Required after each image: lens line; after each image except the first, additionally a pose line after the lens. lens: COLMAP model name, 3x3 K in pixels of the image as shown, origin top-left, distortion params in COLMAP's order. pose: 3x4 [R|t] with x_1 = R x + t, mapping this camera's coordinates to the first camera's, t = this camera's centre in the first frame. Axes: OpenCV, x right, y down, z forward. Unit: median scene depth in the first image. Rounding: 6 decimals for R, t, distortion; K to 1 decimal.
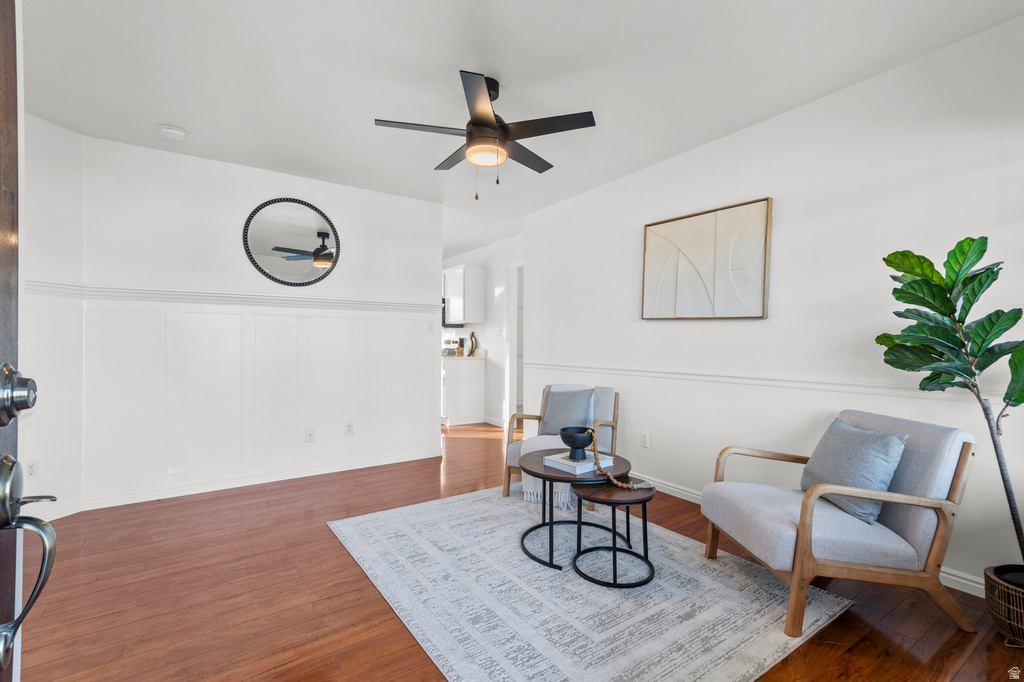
lens RADIAL K [[453.6, 0, 512.0], [0, 453.6, 341.0], [0, 0, 1]] dist [0.001616, -0.000118]
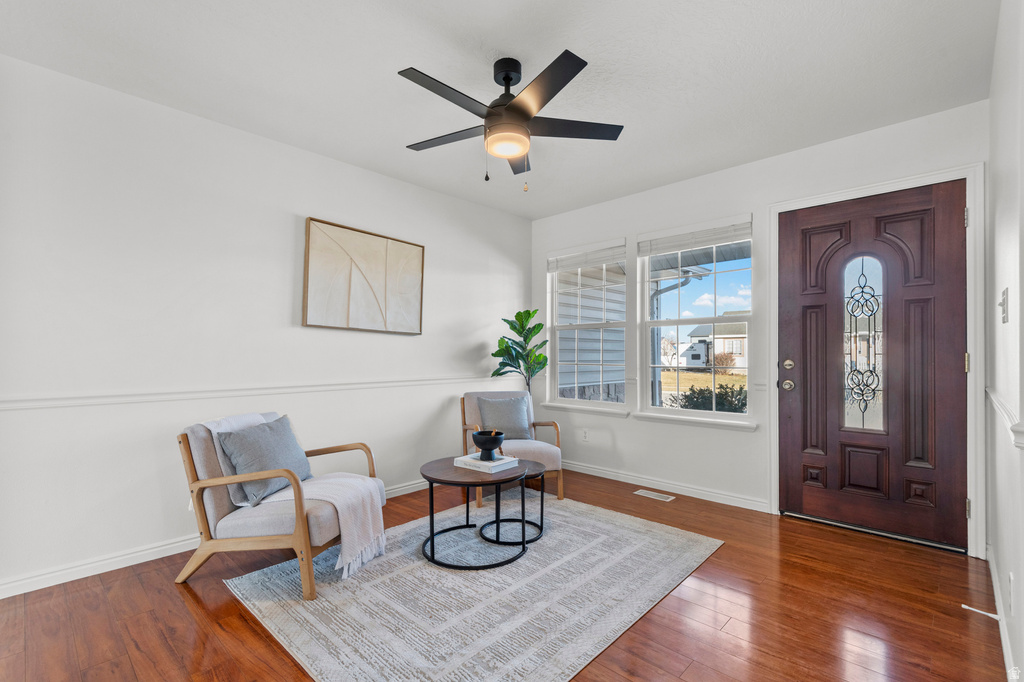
lens RADIAL K [[453.6, 0, 512.0], [0, 453.6, 341.0], [0, 0, 1]] dist [0.001616, -0.000118]
pose [[-0.204398, 0.024238, 0.978588, -0.939239], [-0.007357, 0.999627, -0.026296, 0.001940], [-0.978860, -0.012574, -0.204144, 1.164448]]
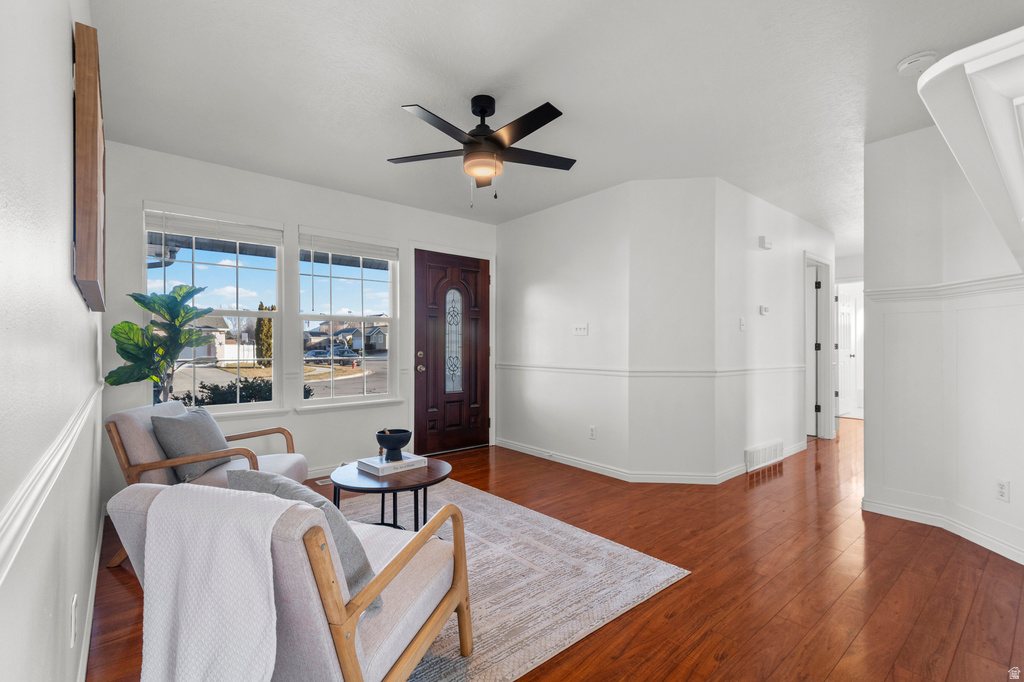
lens RADIAL K [[450.7, 0, 514.2], [0, 450.7, 334.4], [0, 0, 1]] dist [0.001109, -0.000027]
pose [[-0.993871, -0.006964, -0.110323, -0.008246], [-0.003119, 0.999383, -0.034987, 0.010550], [0.110498, -0.034429, -0.993280, 2.041833]]
